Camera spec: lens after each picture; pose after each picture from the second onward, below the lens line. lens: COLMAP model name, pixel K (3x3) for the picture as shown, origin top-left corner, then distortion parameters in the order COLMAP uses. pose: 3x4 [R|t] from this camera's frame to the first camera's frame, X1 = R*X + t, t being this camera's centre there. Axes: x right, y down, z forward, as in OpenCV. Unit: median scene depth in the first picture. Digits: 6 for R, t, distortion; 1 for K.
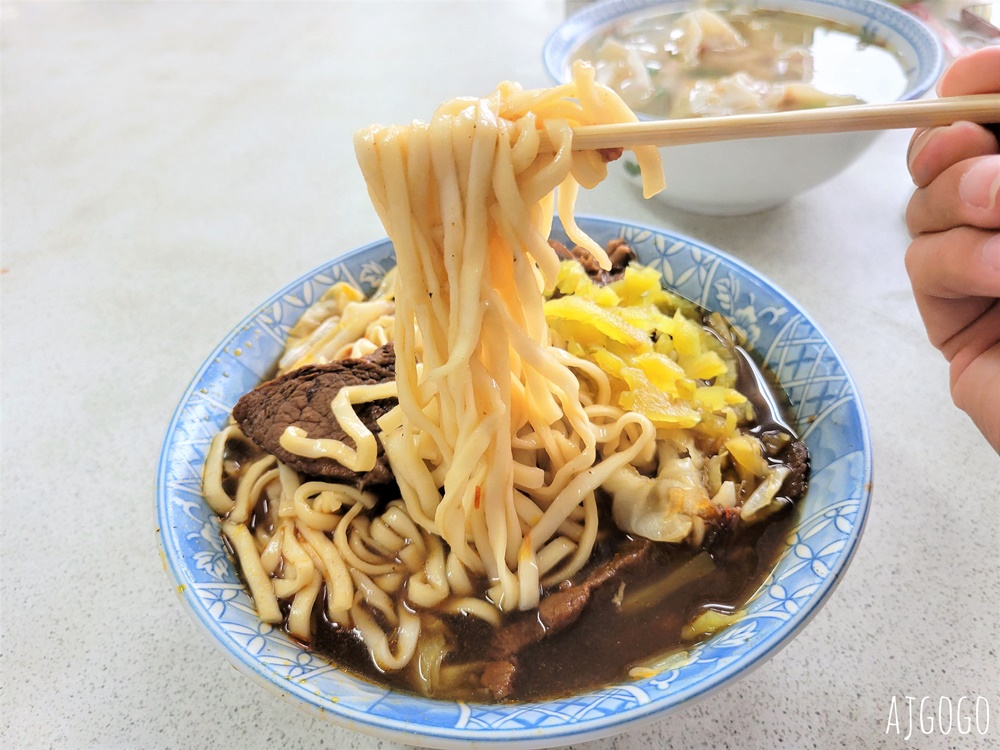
lens RADIAL K [[800.1, 0, 491.0], [0, 800.1, 368.9], [0, 0, 1]] dist [-0.009376, -0.031473]
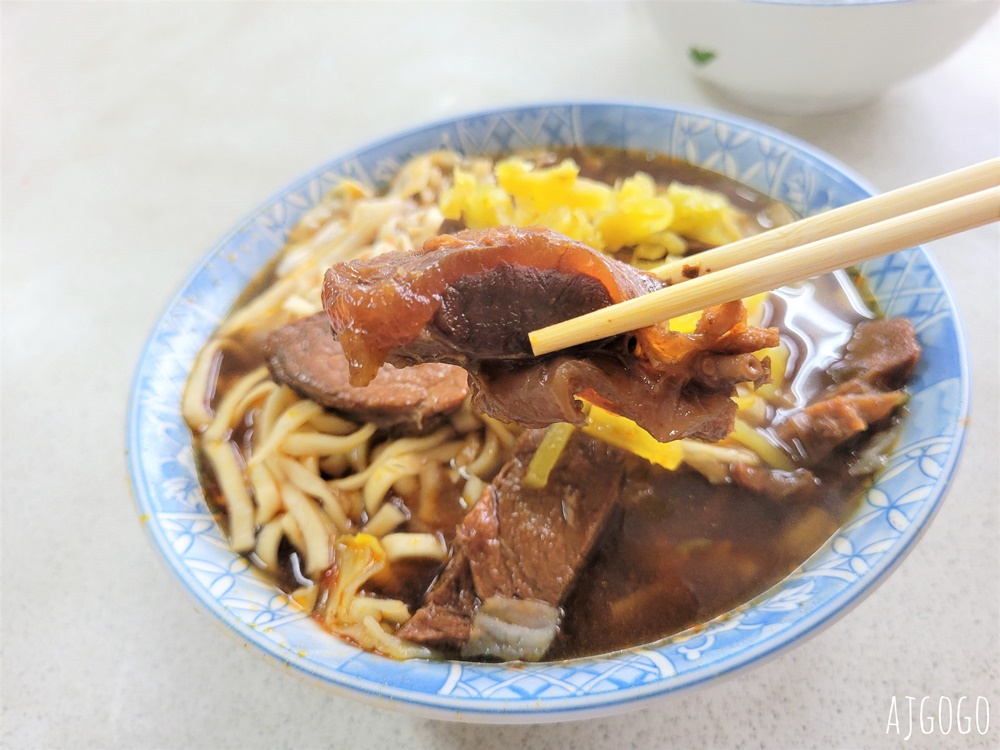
lens RADIAL K [[803.1, 0, 500.0], [0, 803.1, 375.0], [0, 0, 1]] dist [-0.025671, -0.007990]
pose [[0.997013, 0.018131, -0.075080, 0.061592], [-0.011259, 0.995791, 0.090959, 0.031691], [0.076413, -0.089842, 0.993020, 0.162315]]
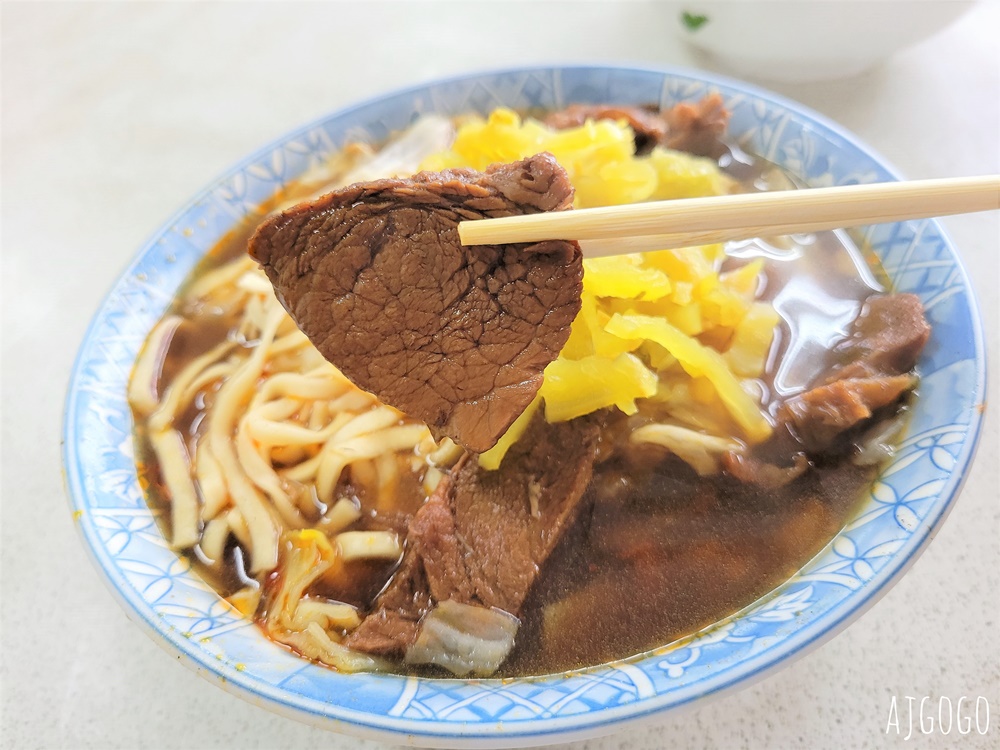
lens RADIAL K [[800.1, 0, 491.0], [0, 800.1, 368.9], [0, 0, 1]] dist [-0.009376, -0.031473]
pose [[0.996415, 0.016994, -0.082874, 0.085911], [-0.008332, 0.994566, 0.103772, 0.040167], [0.084187, -0.102709, 0.991142, 0.242705]]
